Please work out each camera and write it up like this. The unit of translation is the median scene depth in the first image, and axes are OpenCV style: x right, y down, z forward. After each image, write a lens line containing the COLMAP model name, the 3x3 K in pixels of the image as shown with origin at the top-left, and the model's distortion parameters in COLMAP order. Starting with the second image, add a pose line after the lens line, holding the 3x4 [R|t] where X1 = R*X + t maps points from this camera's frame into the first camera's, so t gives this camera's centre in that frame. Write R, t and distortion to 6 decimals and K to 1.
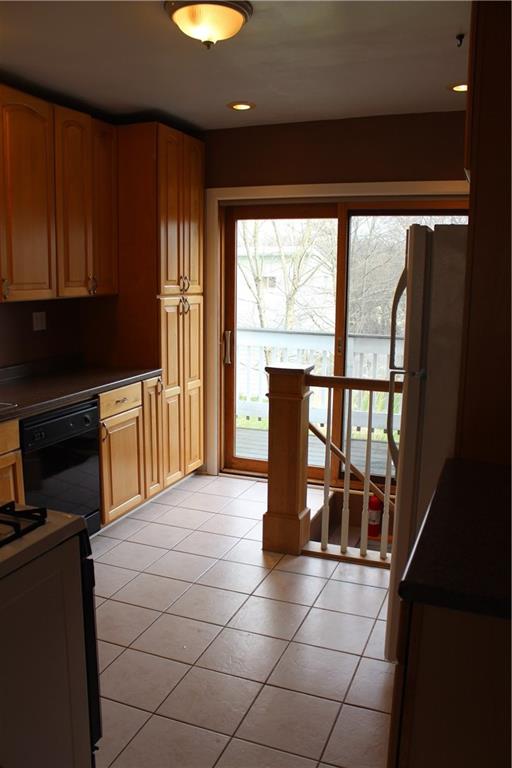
lens RADIAL K [[642.7, 0, 255.8], [0, 642.7, 395.3], [0, 0, 1]] dist [-0.166169, 0.154730]
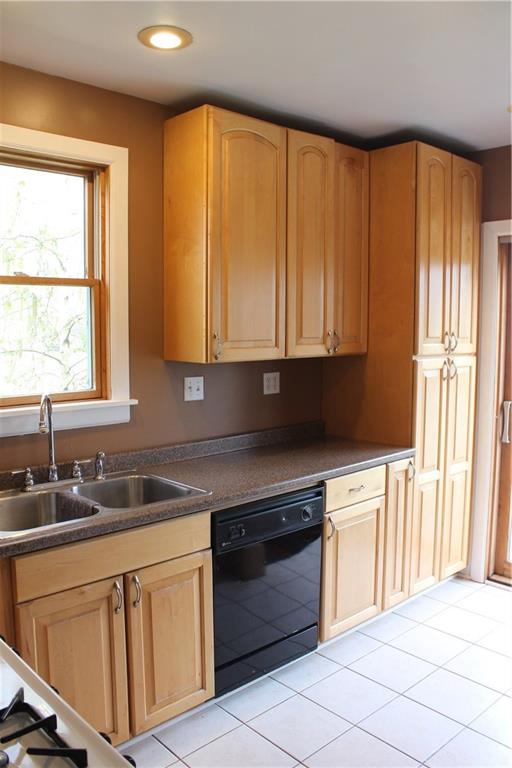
lens RADIAL K [[642.7, 0, 255.8], [0, 642.7, 395.3], [0, 0, 1]] dist [-0.166169, 0.154730]
pose [[0.900709, 0.036373, -0.432898, 0.013774], [-0.069730, 0.995673, -0.061426, -0.046108], [0.428790, 0.085513, 0.899348, 0.208705]]
